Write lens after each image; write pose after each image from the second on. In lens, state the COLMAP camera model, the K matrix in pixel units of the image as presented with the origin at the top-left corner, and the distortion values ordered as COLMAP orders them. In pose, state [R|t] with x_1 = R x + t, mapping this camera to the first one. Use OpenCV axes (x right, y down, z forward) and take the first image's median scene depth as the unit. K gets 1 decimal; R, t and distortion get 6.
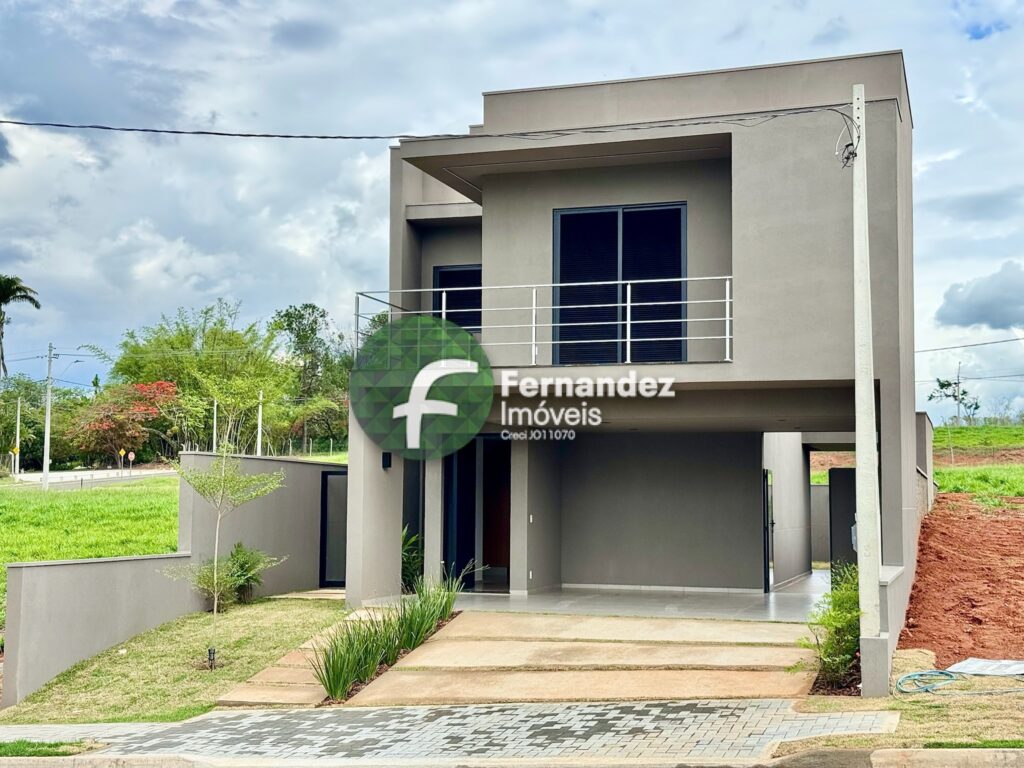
lens RADIAL K [[1426.5, 0, 512.0], [0, 1426.5, 384.0], [0, 0, 1]] dist [0.001907, -0.012476]
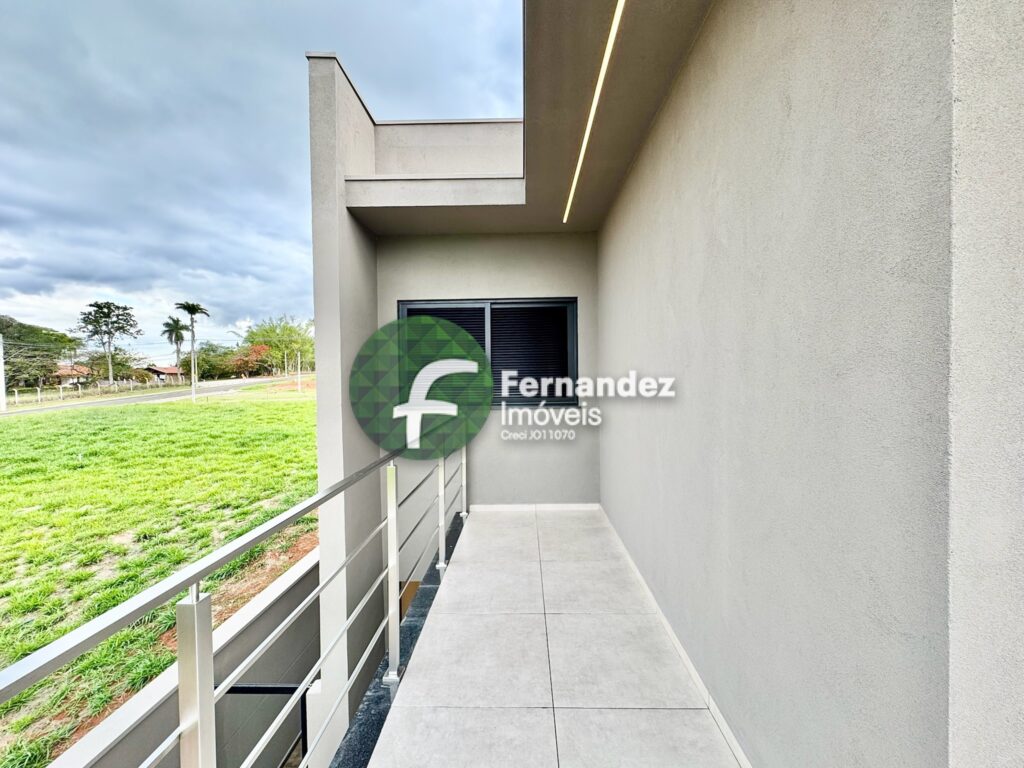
lens RADIAL K [[412.2, 0, 512.0], [0, 412.2, 384.0], [0, 0, 1]] dist [0.000106, -0.000081]
pose [[0.965853, -0.025047, 0.257877, 0.004858], [-0.003792, 0.993843, 0.110733, -0.016756], [-0.259062, -0.107929, 0.959811, 0.124805]]
